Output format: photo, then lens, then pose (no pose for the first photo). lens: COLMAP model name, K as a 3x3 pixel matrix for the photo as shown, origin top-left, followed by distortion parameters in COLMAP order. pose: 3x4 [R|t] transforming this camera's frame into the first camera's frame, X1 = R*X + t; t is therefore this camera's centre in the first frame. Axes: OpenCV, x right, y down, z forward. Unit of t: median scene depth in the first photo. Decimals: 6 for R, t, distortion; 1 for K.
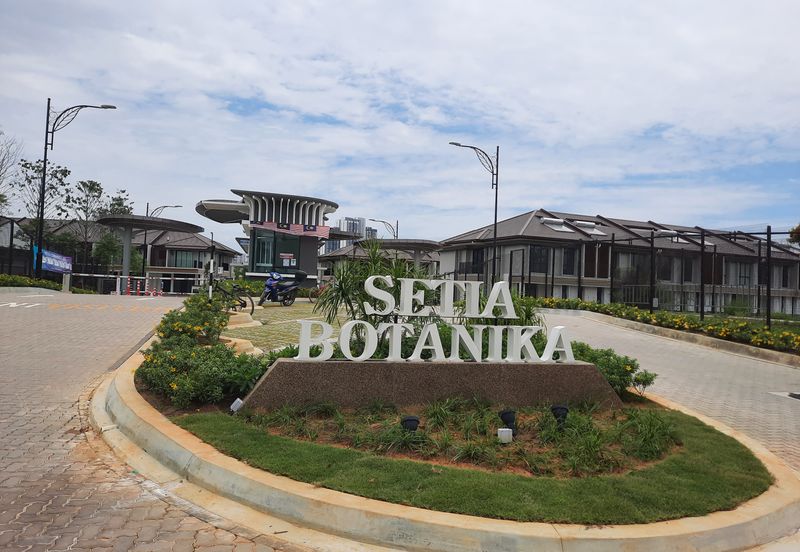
lens RADIAL K [[589.4, 0, 400.0], [0, 589.4, 276.0], [0, 0, 1]] dist [-0.002616, -0.003111]
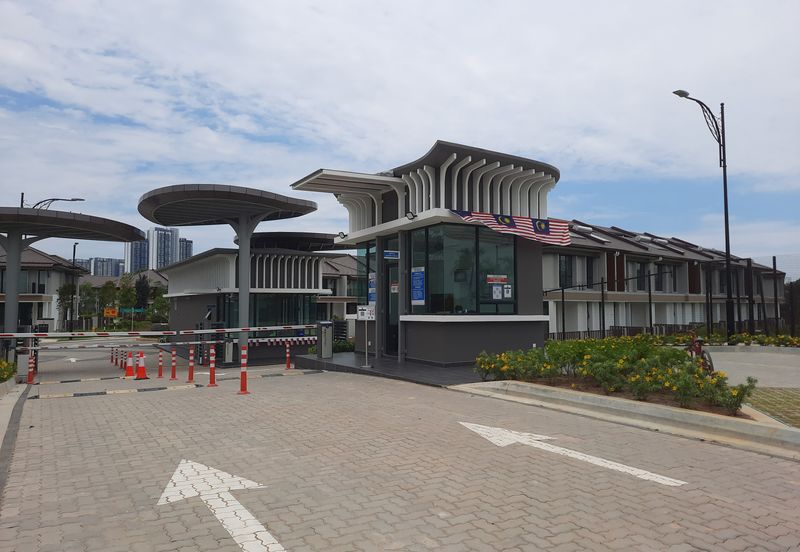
lens RADIAL K [[589.4, 0, 400.0], [0, 589.4, 276.0], [0, 0, 1]] dist [-0.002616, -0.003111]
pose [[0.951053, -0.024109, 0.308087, -0.144520], [0.029851, 0.999457, -0.013935, -0.010921], [-0.307584, 0.022449, 0.951256, 0.184737]]
